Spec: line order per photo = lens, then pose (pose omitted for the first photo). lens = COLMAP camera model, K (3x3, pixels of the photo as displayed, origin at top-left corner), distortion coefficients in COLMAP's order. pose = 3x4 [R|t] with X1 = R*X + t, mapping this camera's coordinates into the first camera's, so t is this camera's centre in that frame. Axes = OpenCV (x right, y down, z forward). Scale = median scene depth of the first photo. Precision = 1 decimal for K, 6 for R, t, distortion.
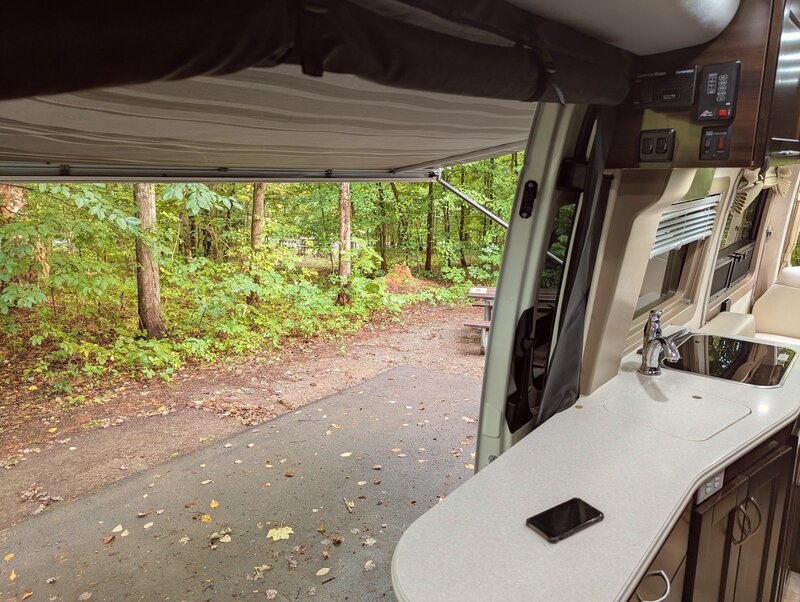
lens RADIAL K [[565.0, 0, 401.2], [0, 565.0, 291.0], [0, 0, 1]] dist [0.065229, -0.057225]
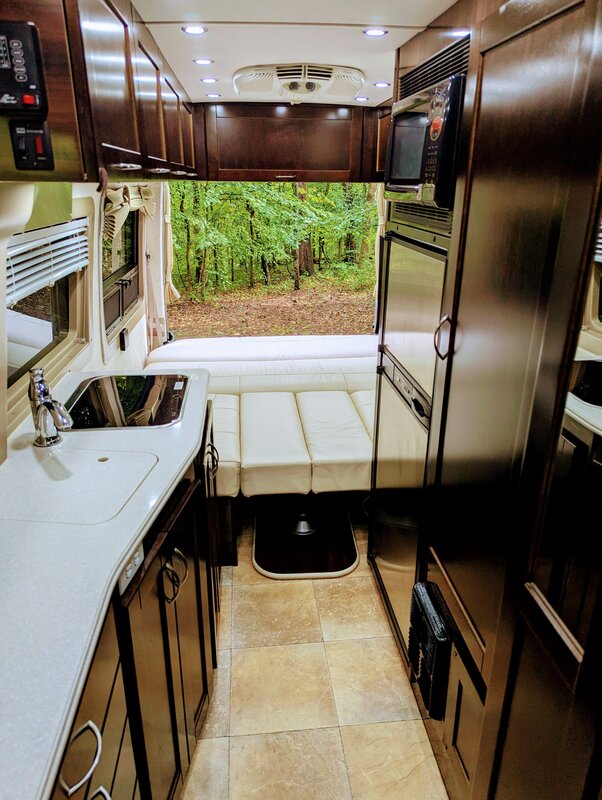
lens RADIAL K [[565.0, 0, 307.0], [0, 565.0, 403.2], [0, 0, 1]] dist [0.065229, -0.057225]
pose [[0.680882, -0.250000, 0.688403, 0.114698], [0.146992, 0.967458, 0.205955, -0.023821], [-0.717490, -0.039041, 0.695474, 0.133498]]
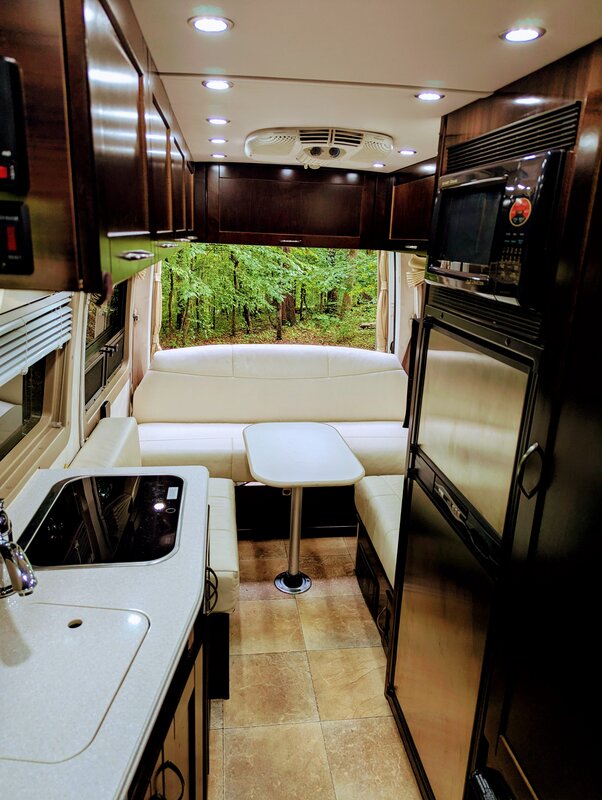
lens RADIAL K [[568.0, 0, 301.0], [0, 568.0, 400.0], [0, 0, 1]] dist [0.064361, -0.056923]
pose [[0.664235, -0.171383, 0.727612, 0.193114], [0.118094, 0.985199, 0.124248, -0.087564], [-0.738136, 0.003397, 0.674643, 0.281240]]
